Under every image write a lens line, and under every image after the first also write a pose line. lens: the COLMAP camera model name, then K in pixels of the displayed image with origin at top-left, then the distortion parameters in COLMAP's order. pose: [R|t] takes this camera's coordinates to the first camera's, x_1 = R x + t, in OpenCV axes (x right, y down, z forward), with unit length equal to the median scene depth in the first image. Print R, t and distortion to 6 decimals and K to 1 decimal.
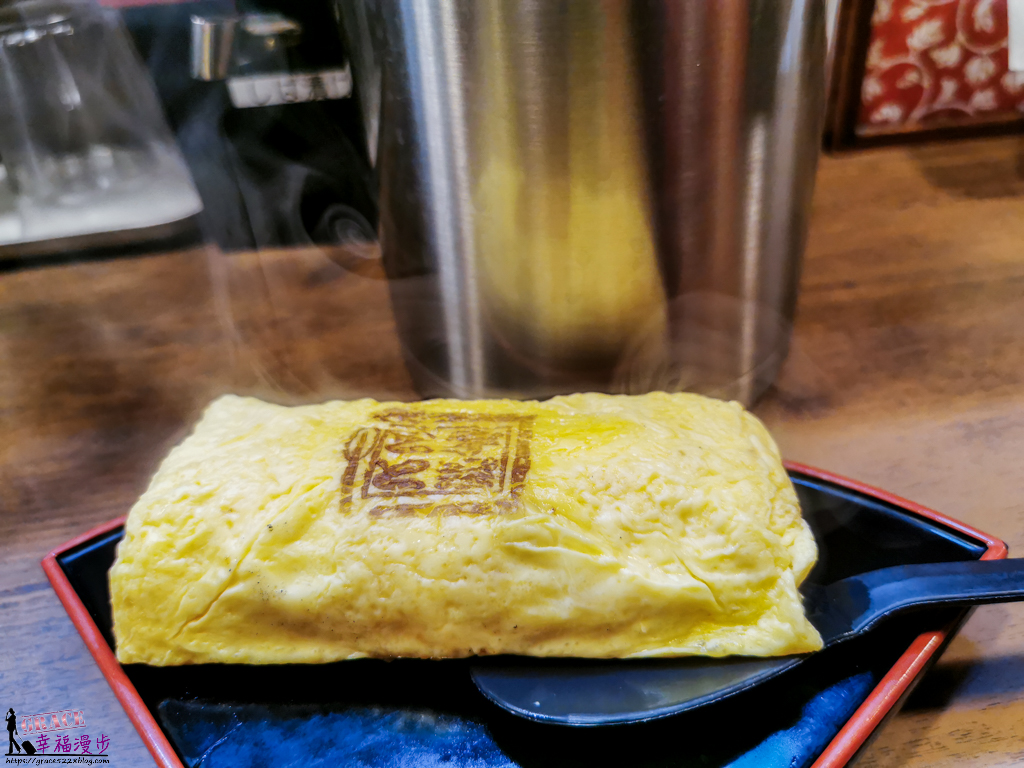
lens RADIAL K [[829.4, 0, 512.0], [0, 829.4, 384.0], [0, 0, 1]] dist [-0.007672, 0.003696]
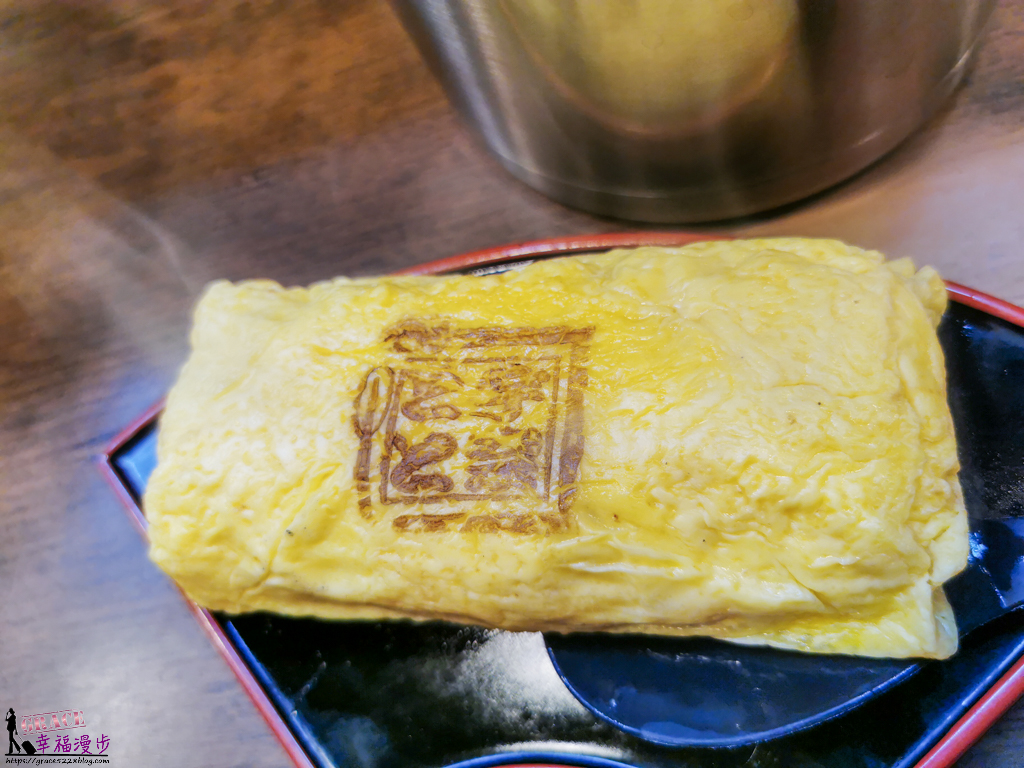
lens RADIAL K [[829.4, 0, 512.0], [0, 829.4, 384.0], [0, 0, 1]] dist [-0.007672, 0.003696]
pose [[0.978703, -0.061090, -0.195979, 0.112839], [0.165115, 0.801514, 0.574728, -0.405251], [0.121970, -0.594847, 0.794532, 0.428939]]
